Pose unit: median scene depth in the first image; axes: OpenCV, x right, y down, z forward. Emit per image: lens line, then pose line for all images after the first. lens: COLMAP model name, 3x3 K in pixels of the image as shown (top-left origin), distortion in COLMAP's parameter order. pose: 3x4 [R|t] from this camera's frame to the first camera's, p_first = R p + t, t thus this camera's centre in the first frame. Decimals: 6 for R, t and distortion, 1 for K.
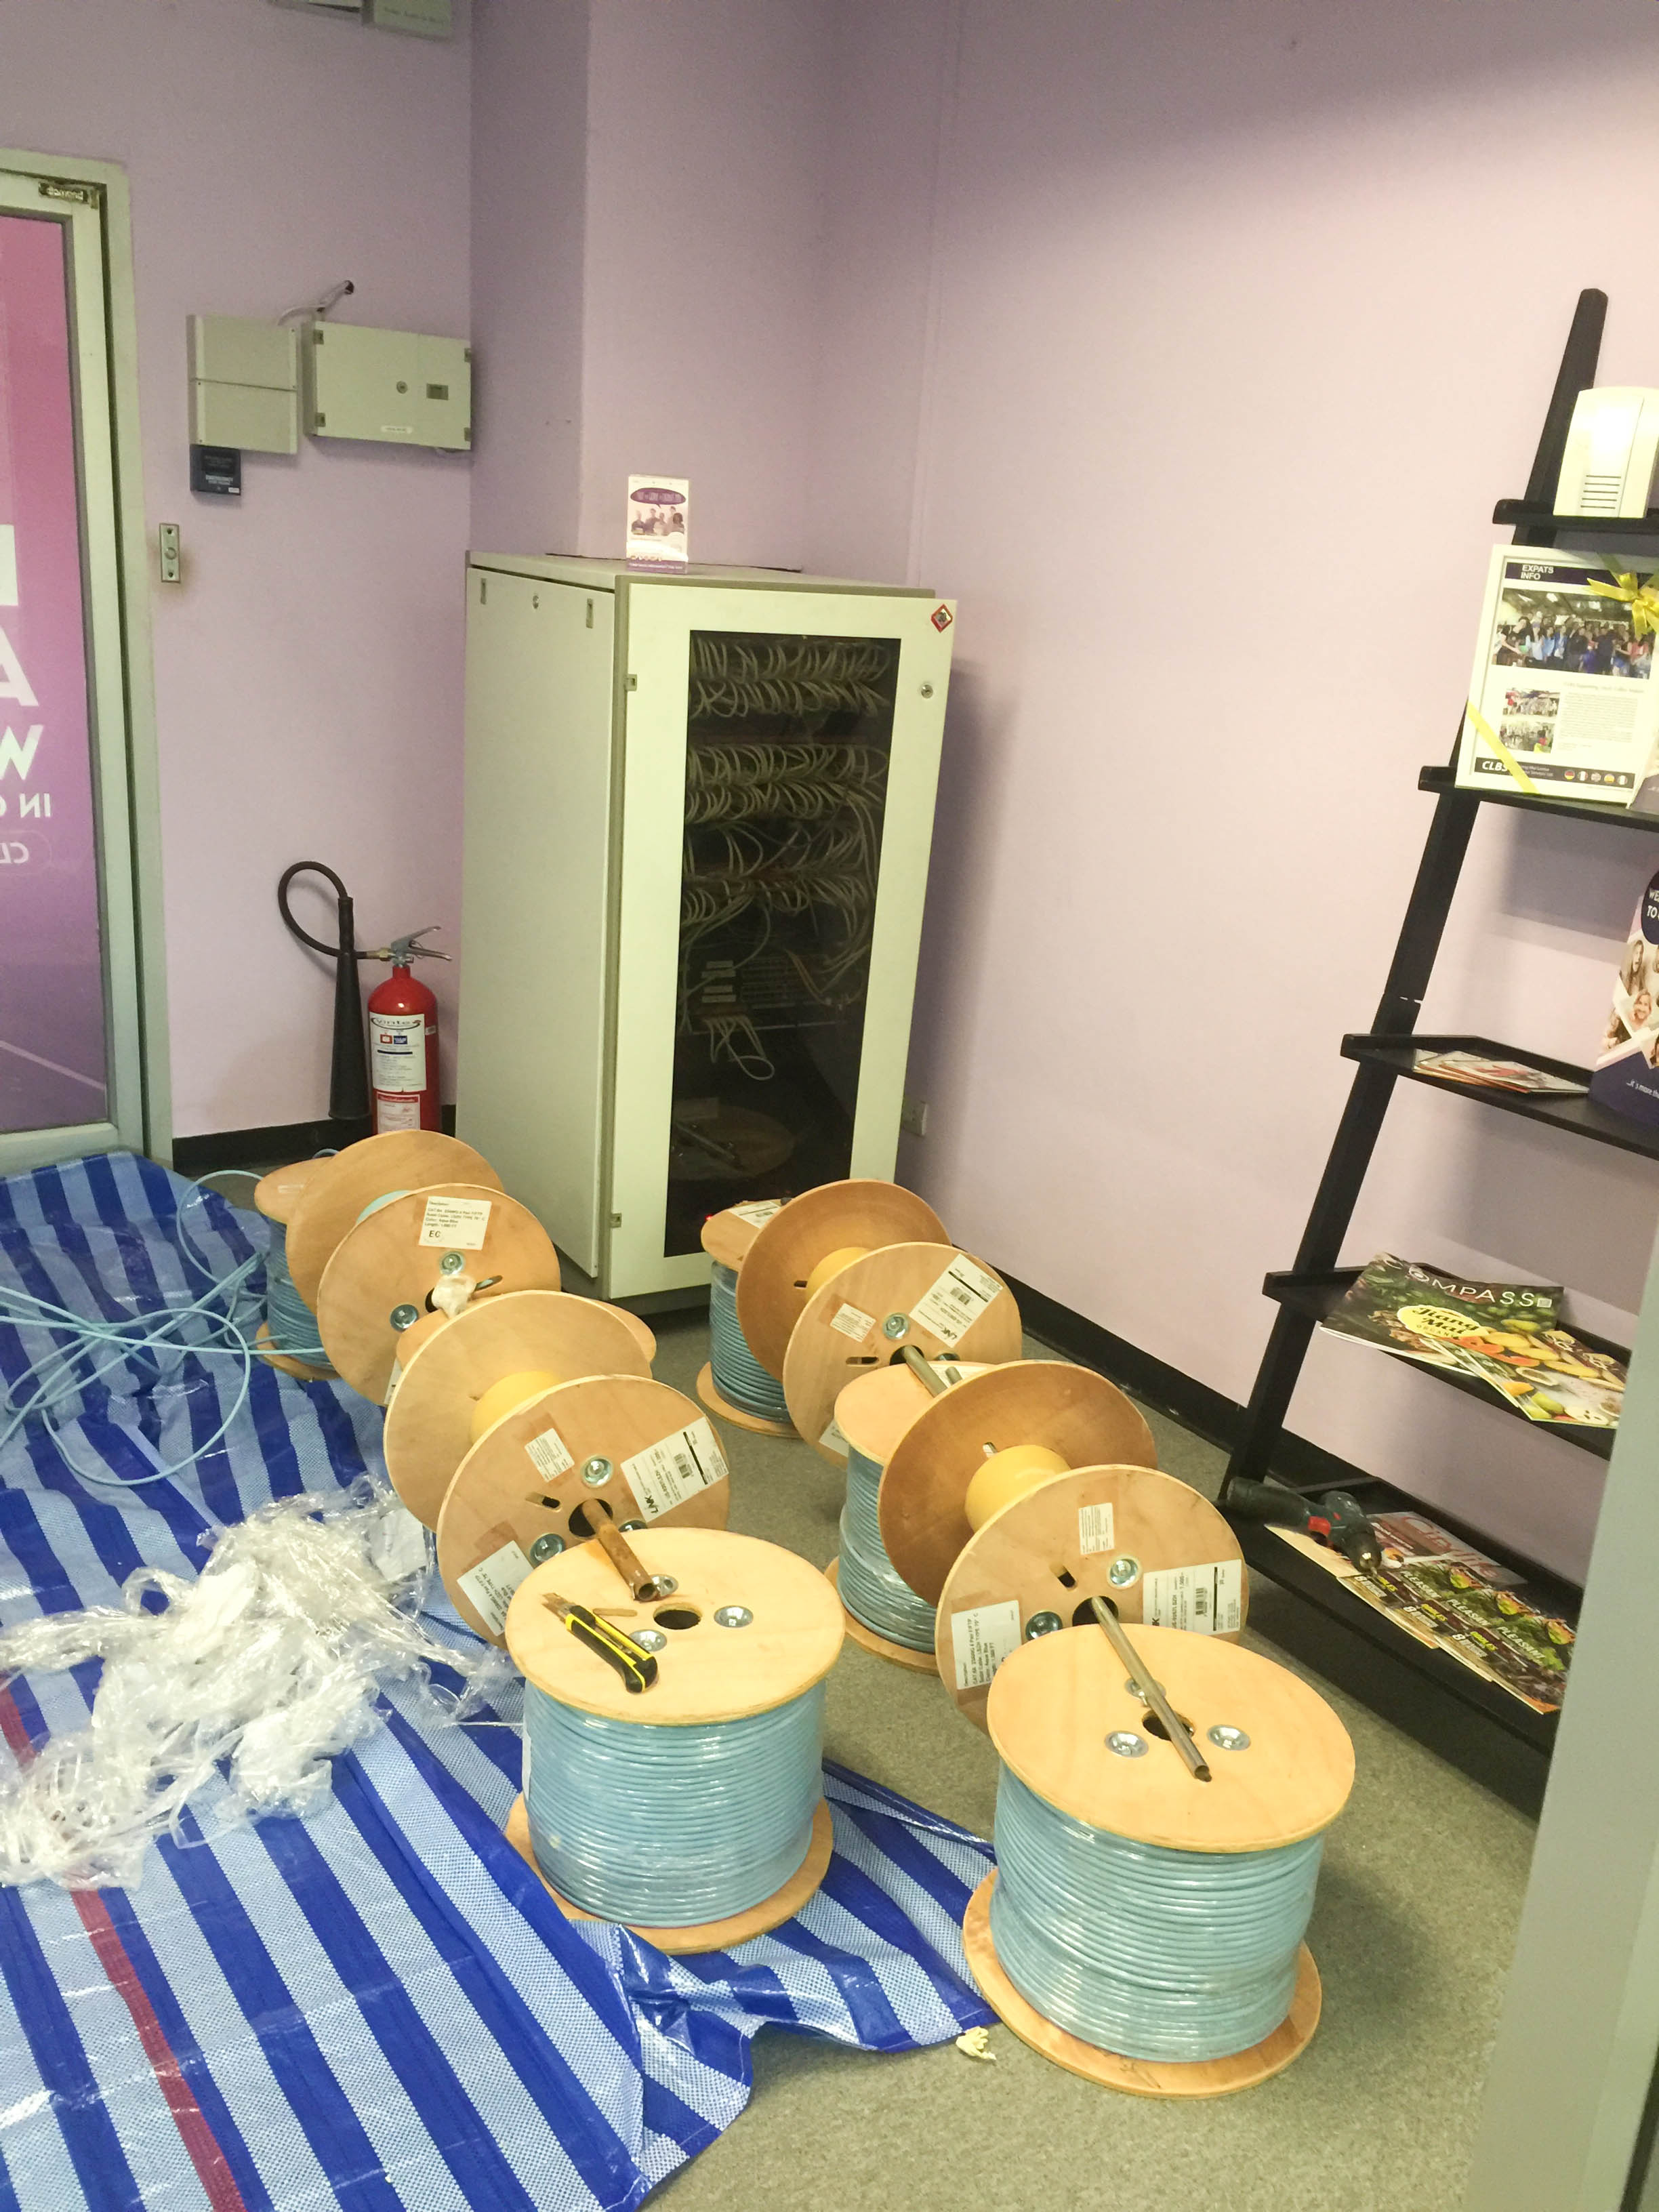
lens RADIAL K [[1861.9, 0, 829.5], [0, 1861.9, 1106.0], [0, 0, 1]] dist [0.050544, -0.084487]
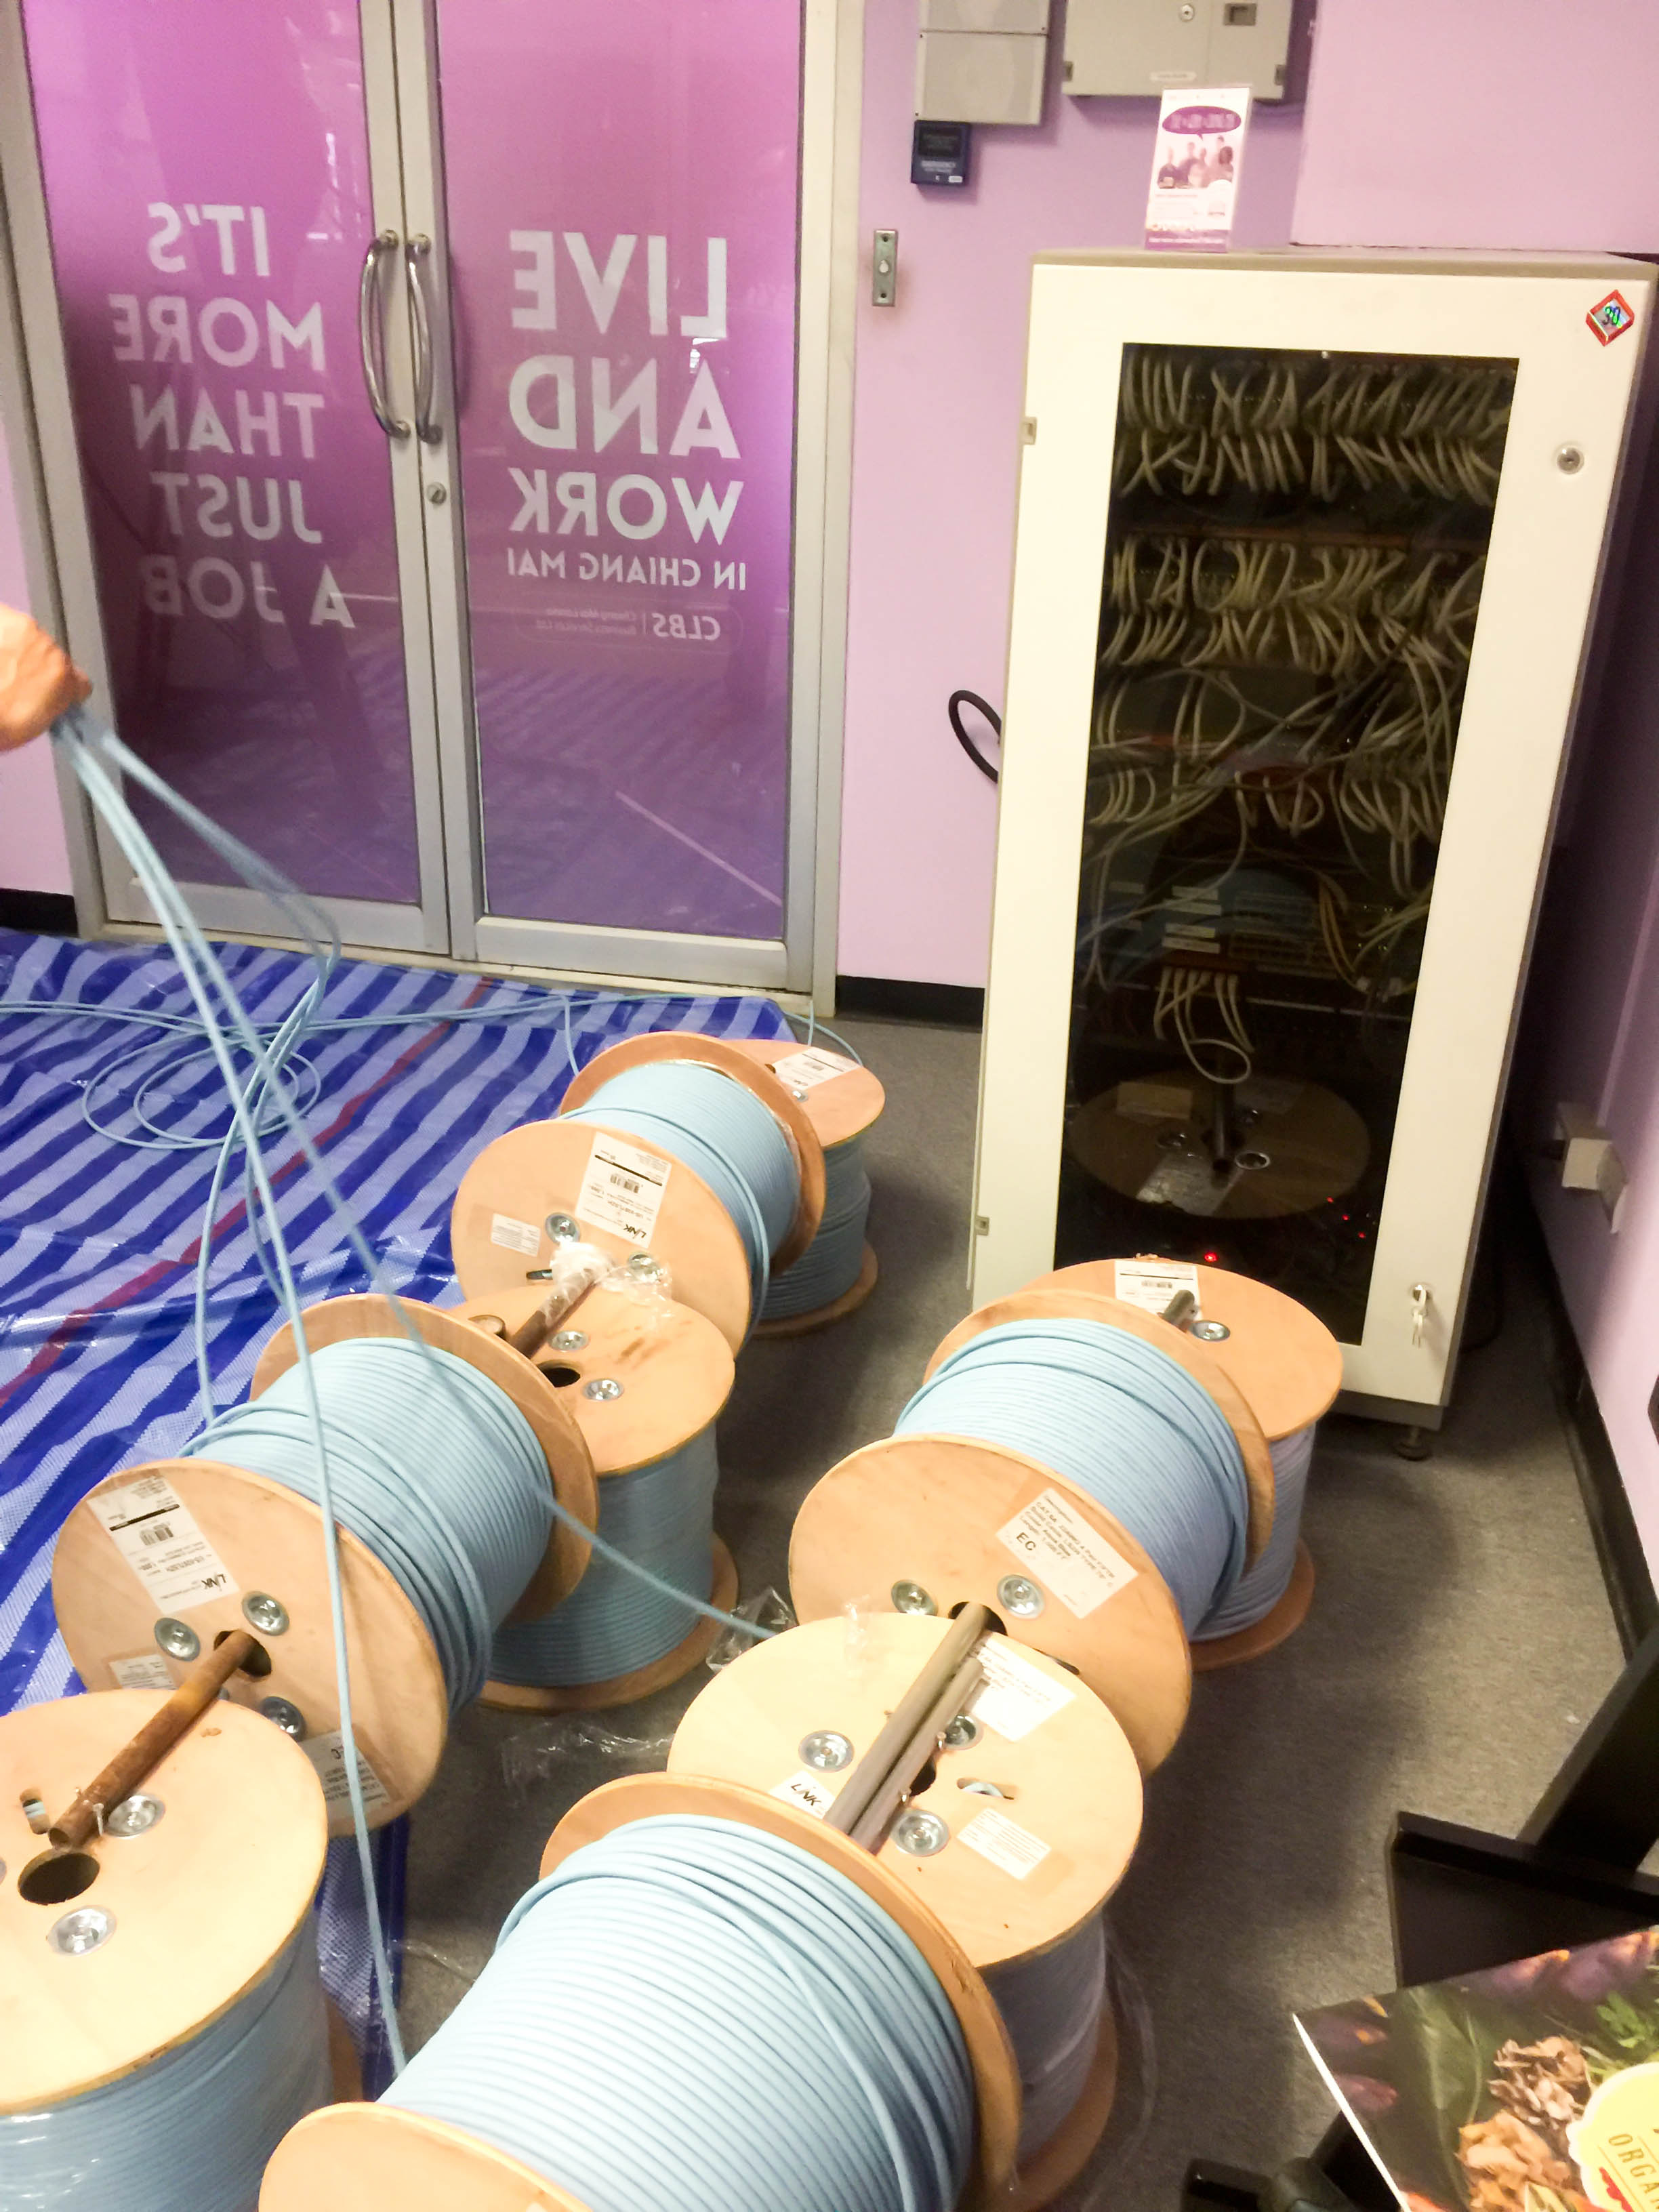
lens RADIAL K [[1861.9, 0, 829.5], [0, 1861.9, 1106.0], [0, 0, 1]] dist [0.050544, -0.084487]
pose [[0.708360, 0.253832, -0.658632, 0.279422], [-0.180243, 0.967215, 0.178906, -0.092351], [0.682451, -0.008016, 0.730888, 0.422218]]
